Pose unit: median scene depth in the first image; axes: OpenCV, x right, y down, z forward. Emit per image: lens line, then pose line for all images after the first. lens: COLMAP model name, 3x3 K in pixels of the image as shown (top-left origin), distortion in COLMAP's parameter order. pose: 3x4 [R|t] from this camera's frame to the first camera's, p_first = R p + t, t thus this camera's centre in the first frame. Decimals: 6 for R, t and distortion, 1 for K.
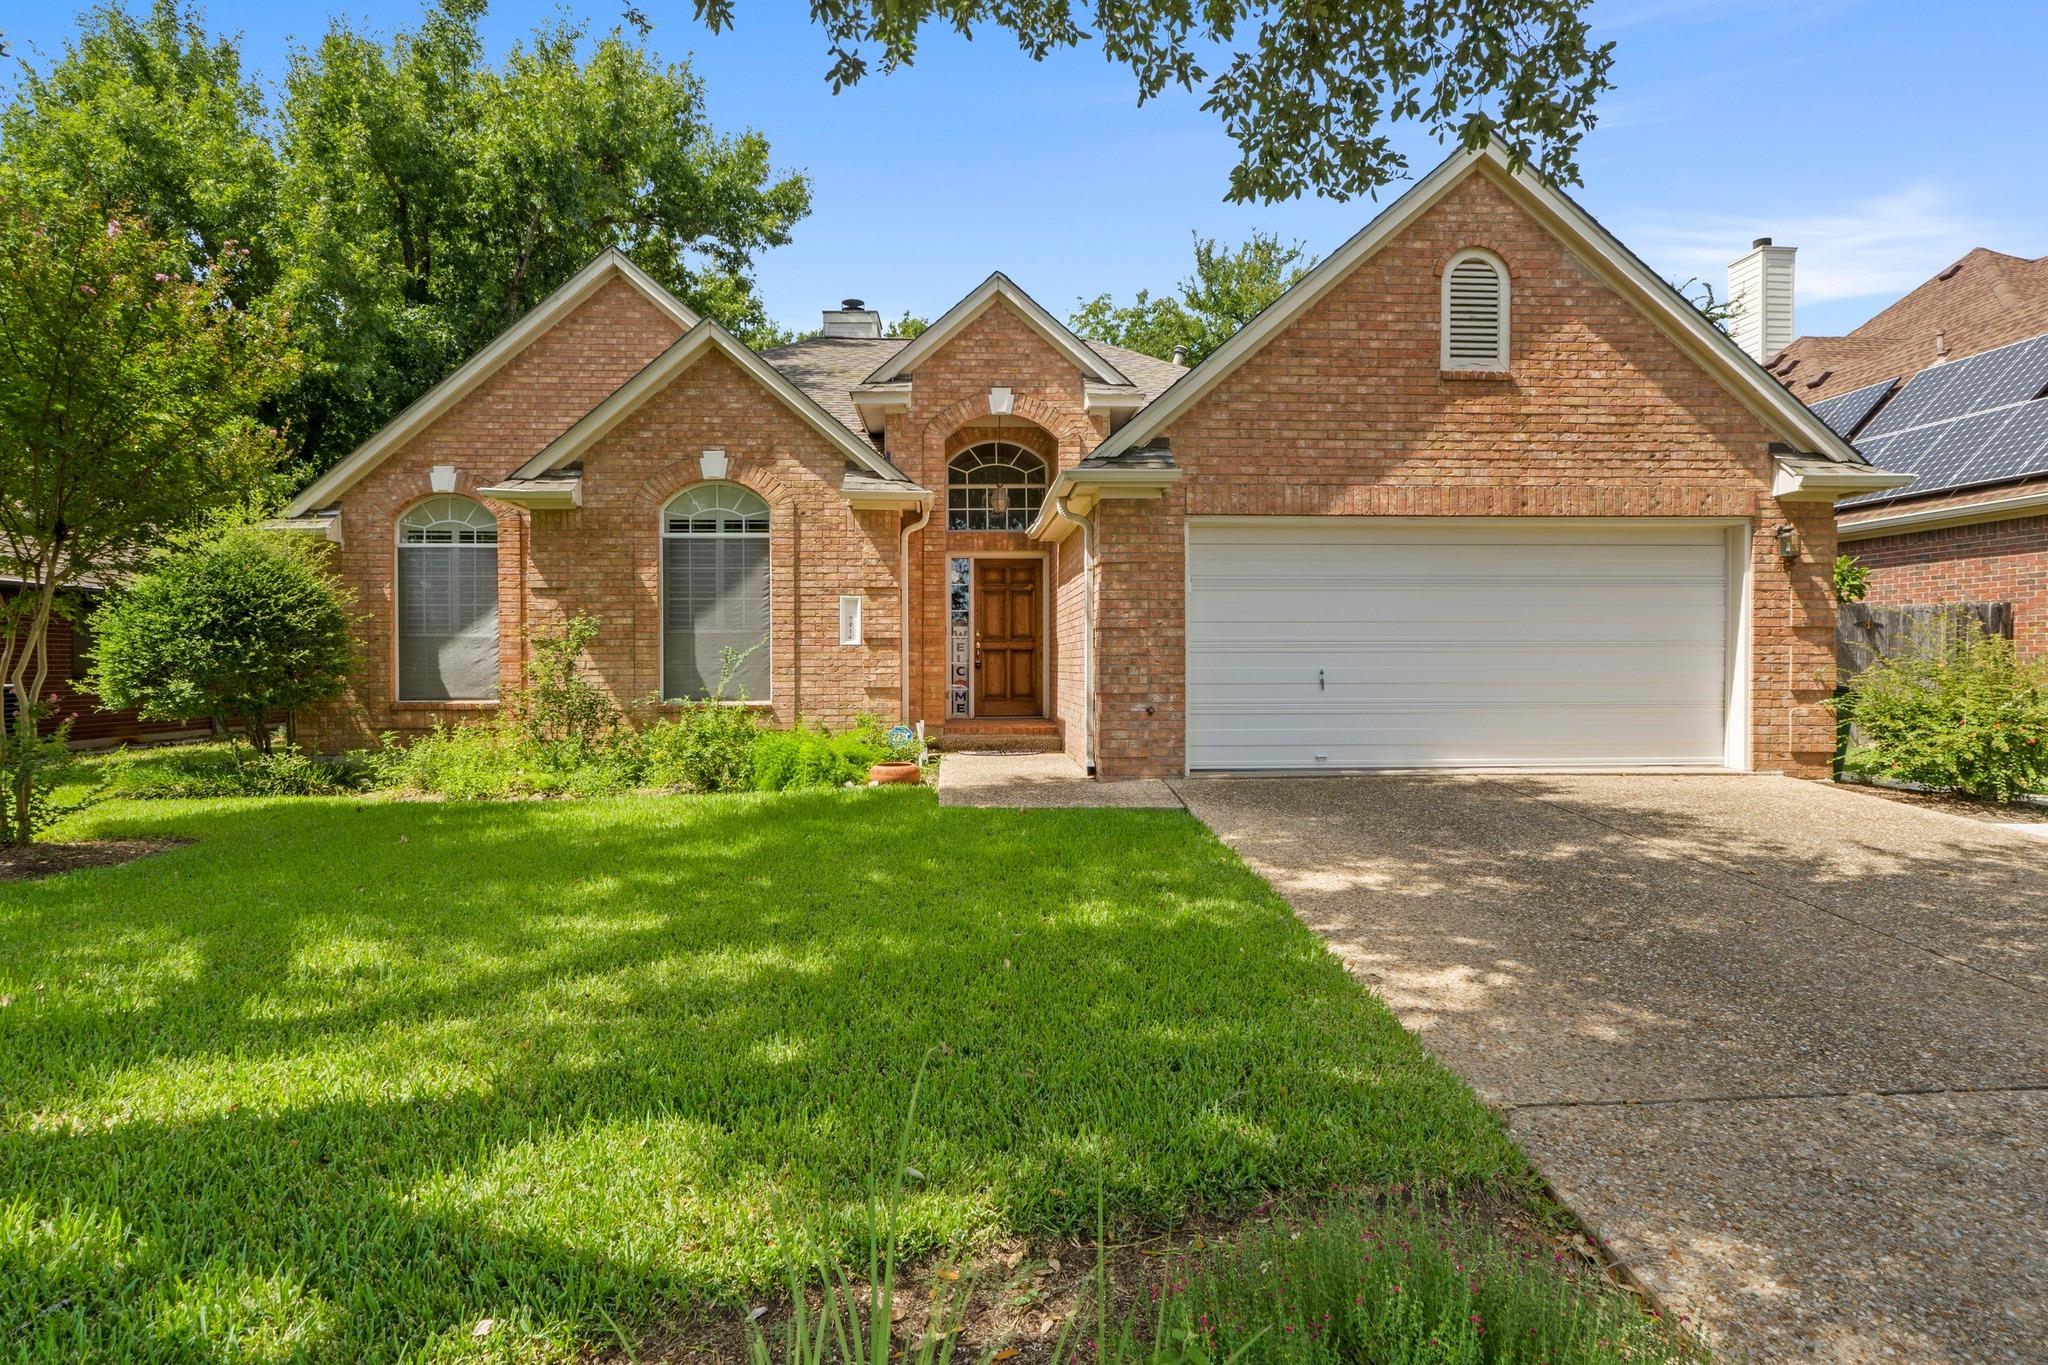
lens RADIAL K [[1104.1, 0, 1005.1], [0, 1104.1, 690.0], [0, 0, 1]] dist [-0.004551, -0.001310]
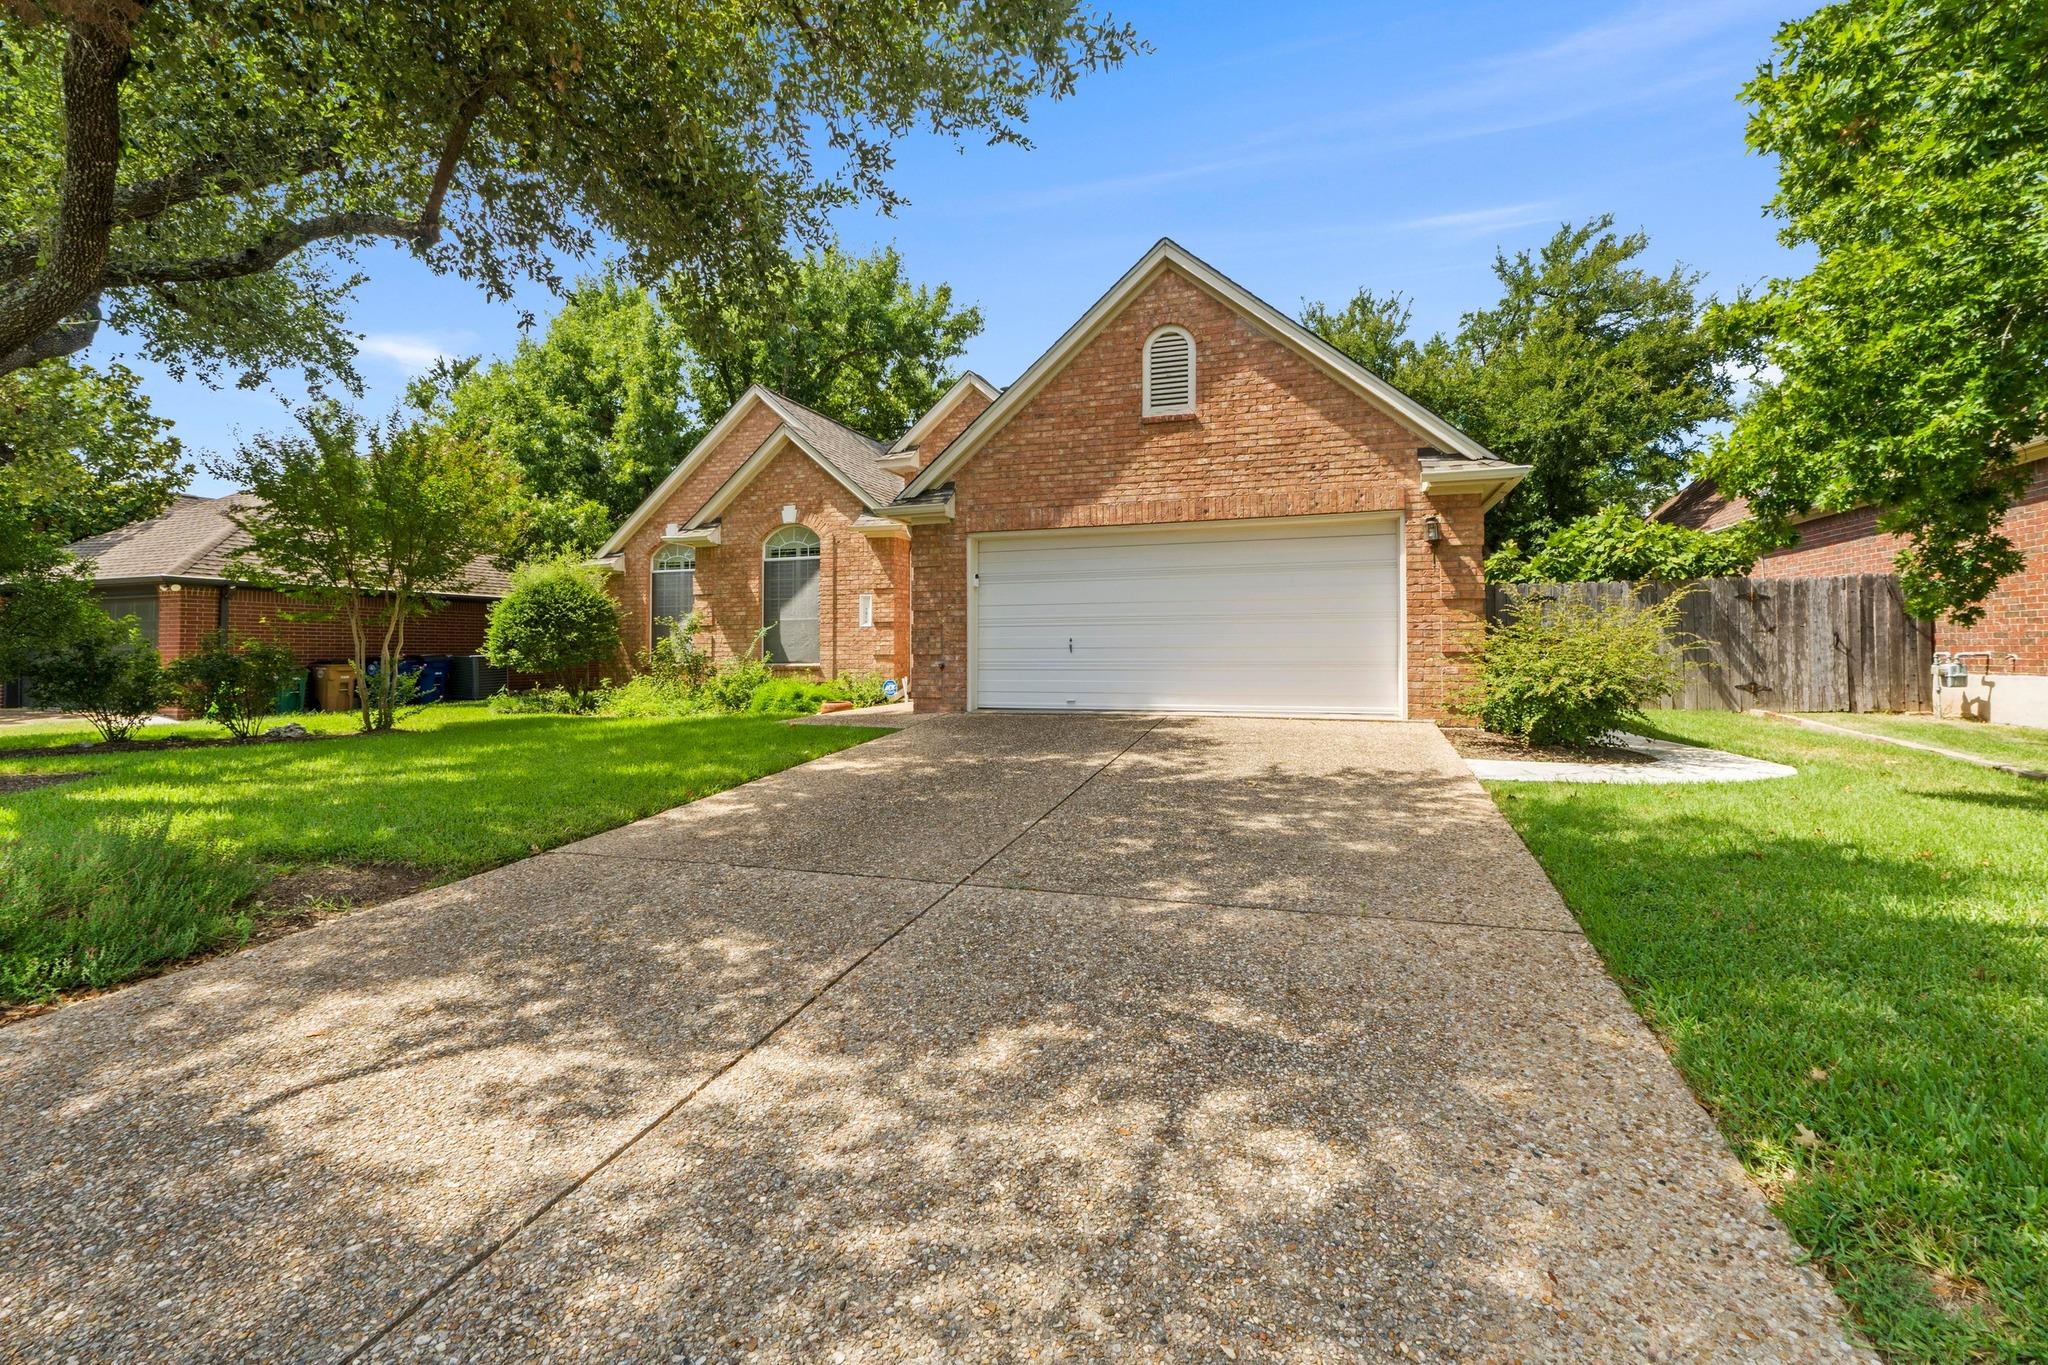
lens RADIAL K [[870.0, 0, 1020.4], [0, 870.0, 639.2], [0, 0, 1]] dist [-0.006056, -0.000932]
pose [[0.930241, -0.006813, -0.366887, 0.499196], [-0.007210, 0.999295, -0.036837, 0.018982], [0.366880, 0.036913, 0.929536, -0.033279]]
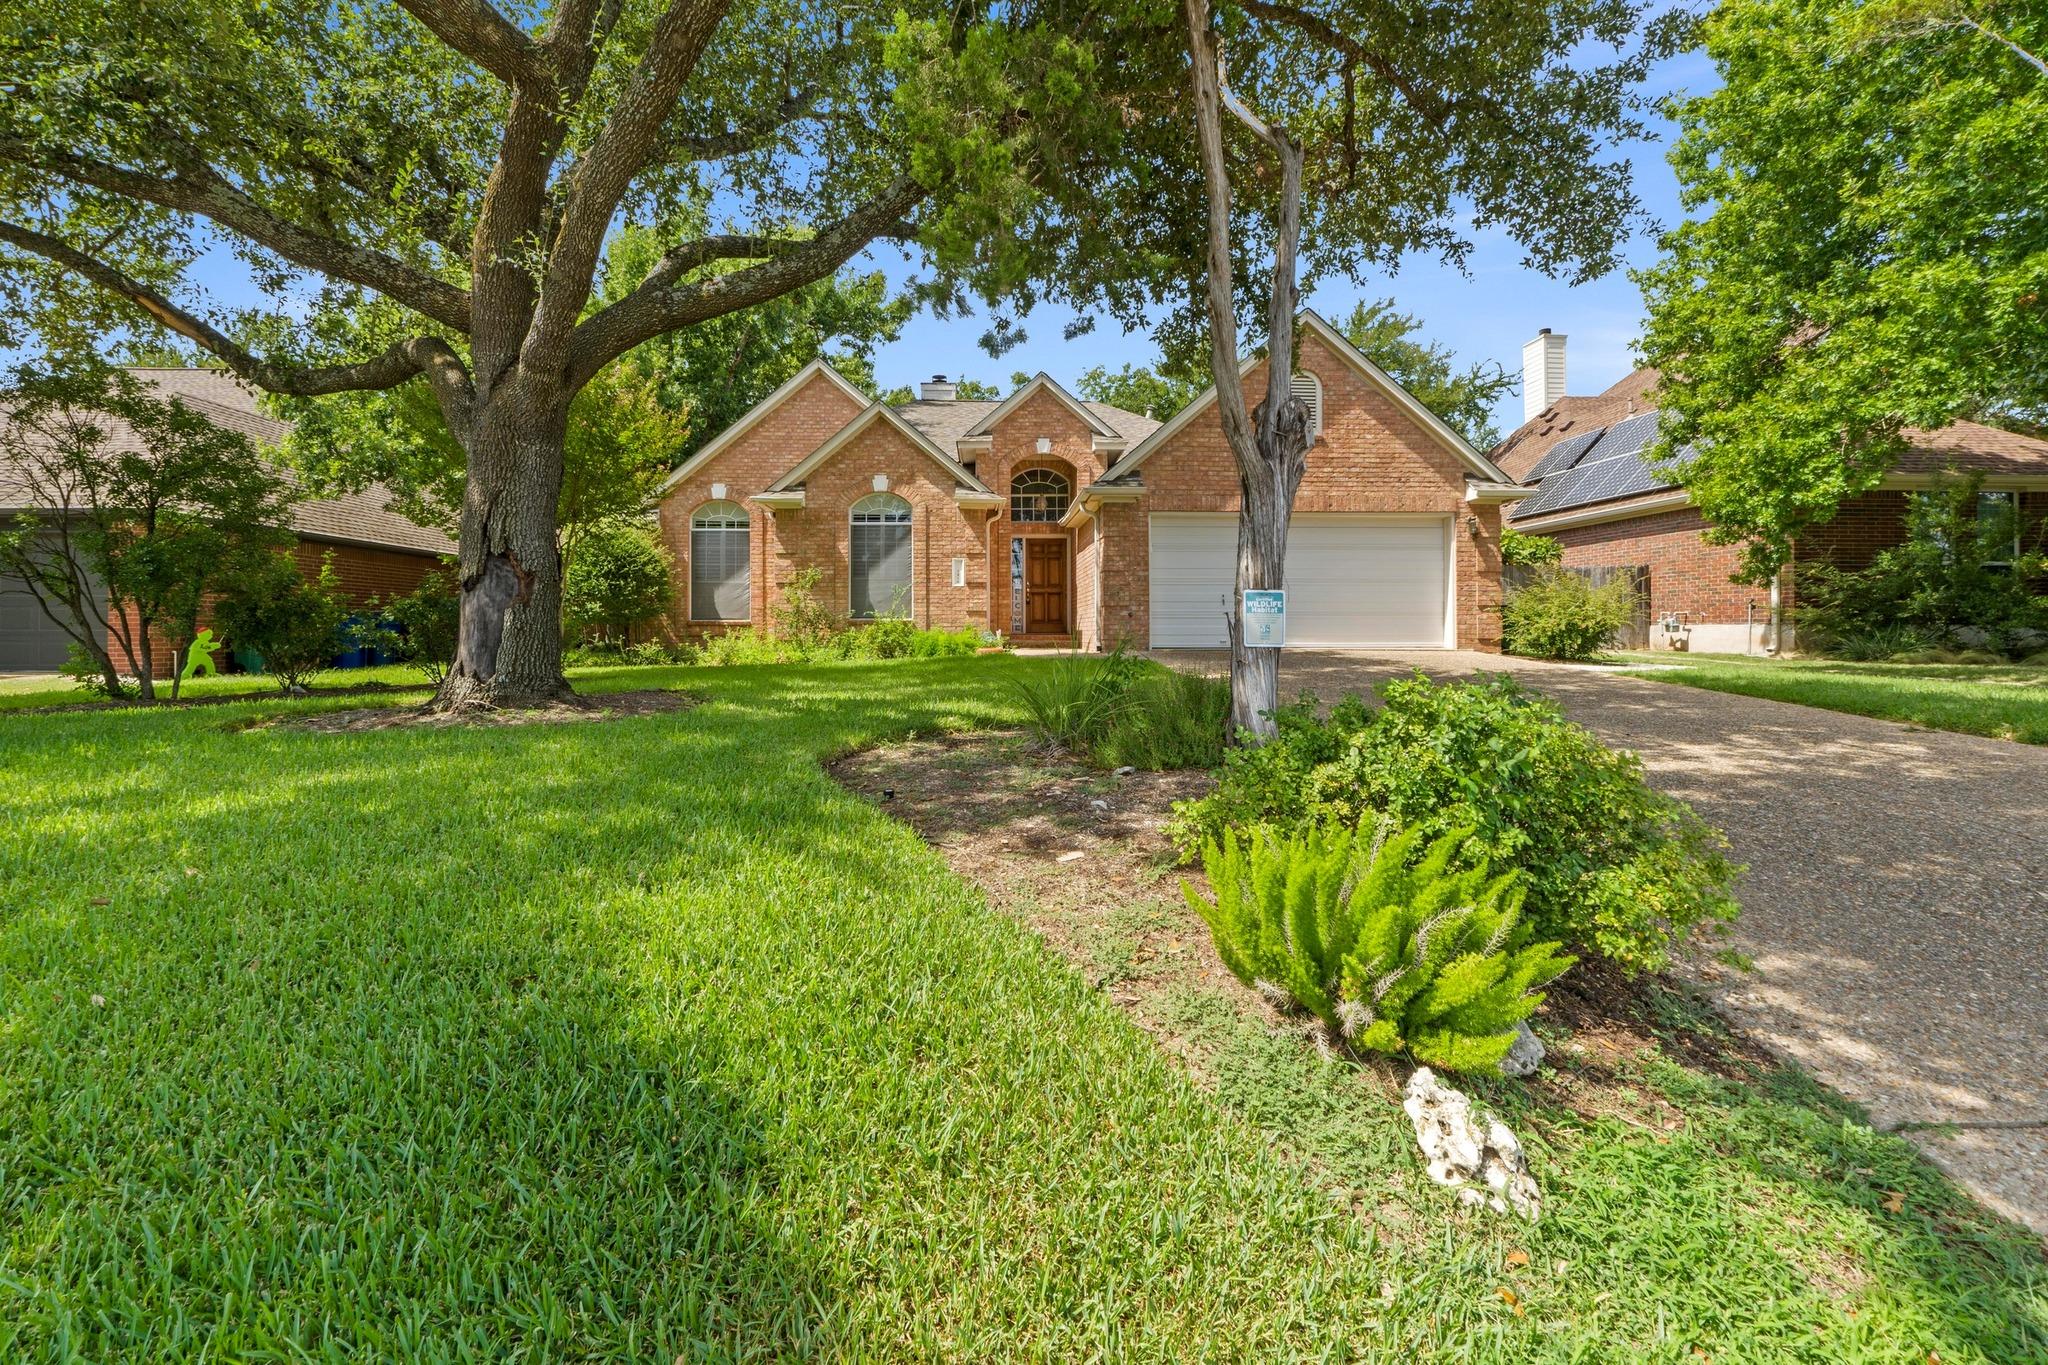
lens RADIAL K [[870.0, 0, 1012.7], [0, 870.0, 627.1], [0, 0, 1]] dist [-0.006056, -0.000932]
pose [[0.999969, 0.001144, -0.007824, -0.043501], [-0.001388, 0.999511, -0.031238, 0.065666], [0.007785, 0.031247, 0.999481, -0.364268]]
